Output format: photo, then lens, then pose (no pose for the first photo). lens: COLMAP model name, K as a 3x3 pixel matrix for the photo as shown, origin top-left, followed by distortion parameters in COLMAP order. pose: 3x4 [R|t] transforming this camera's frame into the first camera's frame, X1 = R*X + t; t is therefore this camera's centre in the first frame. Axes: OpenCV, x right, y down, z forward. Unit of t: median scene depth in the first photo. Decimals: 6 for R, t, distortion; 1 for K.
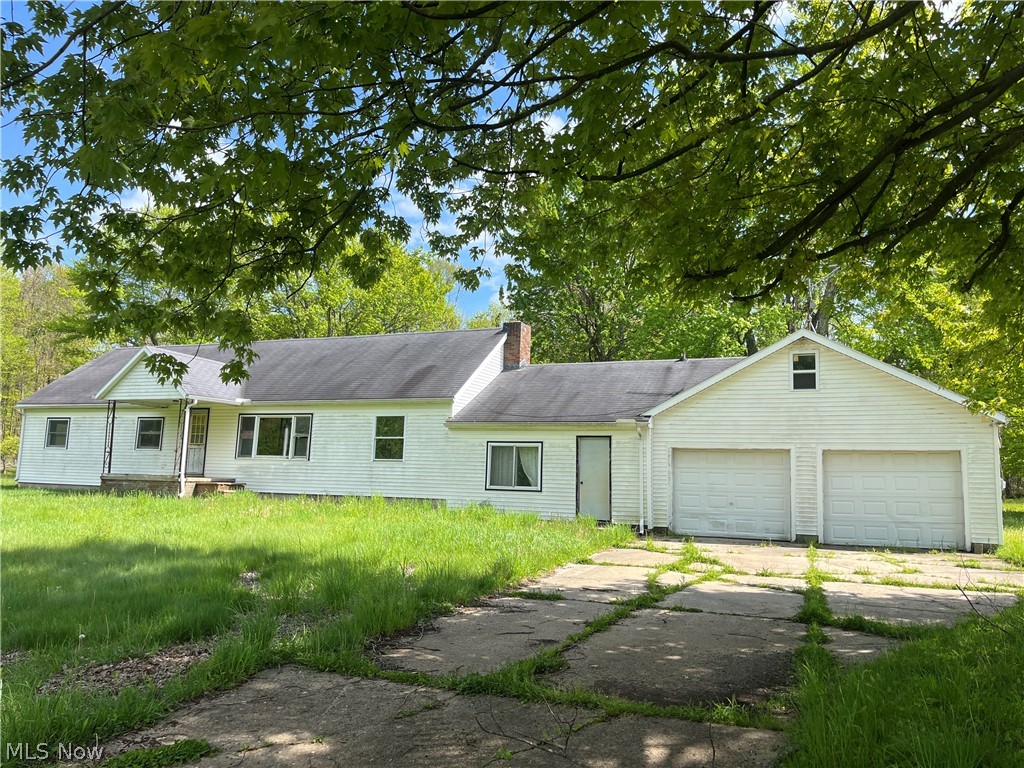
lens RADIAL K [[795.7, 0, 508.6], [0, 795.7, 386.2], [0, 0, 1]] dist [0.050758, -0.033684]
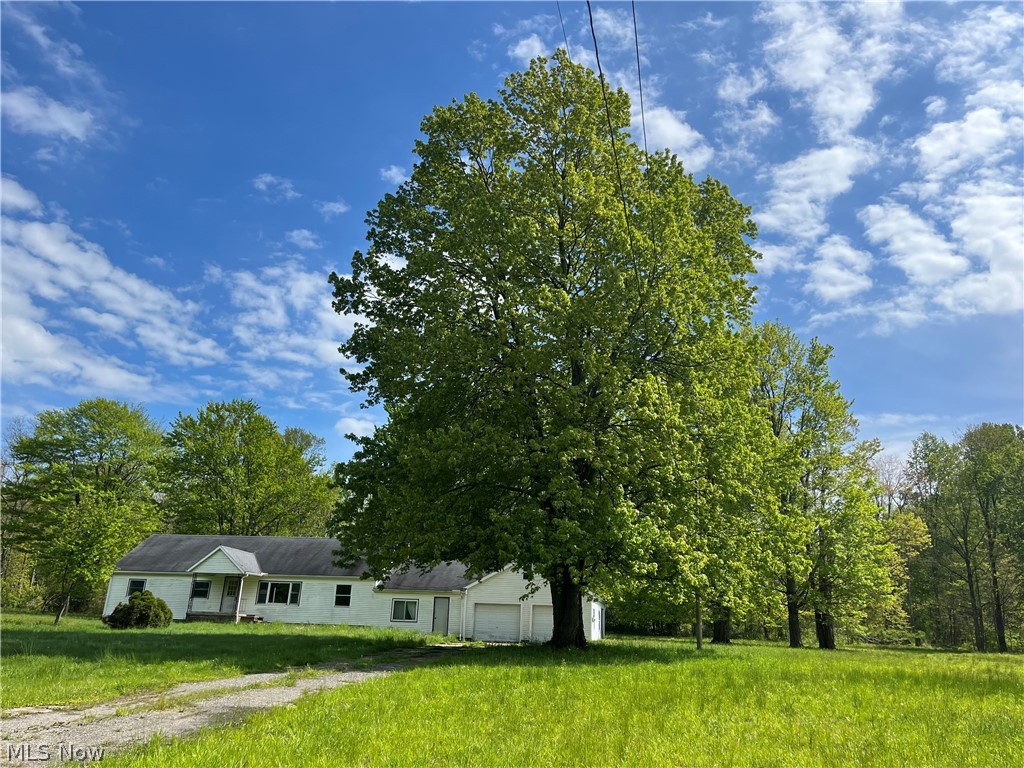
lens RADIAL K [[795.7, 0, 521.0], [0, 795.7, 380.4], [0, 0, 1]] dist [0.050758, -0.033684]
pose [[0.969120, 0.082308, 0.232447, -0.236763], [-0.039258, 0.982125, -0.184092, -0.124159], [-0.243444, 0.169282, 0.955028, -1.248236]]
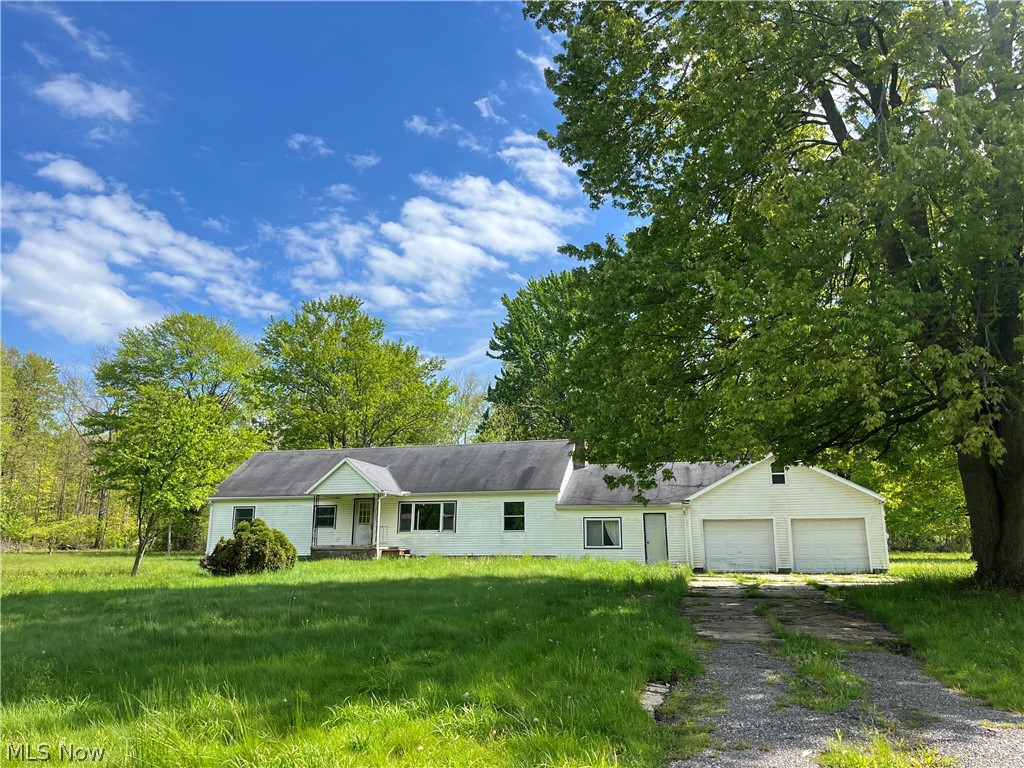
lens RADIAL K [[795.7, 0, 519.7], [0, 795.7, 377.6], [0, 0, 1]] dist [0.050758, -0.033684]
pose [[0.990100, 0.000580, 0.140364, -0.361417], [0.012709, 0.995514, -0.093761, -0.058410], [-0.139789, 0.094616, 0.985650, -0.551267]]
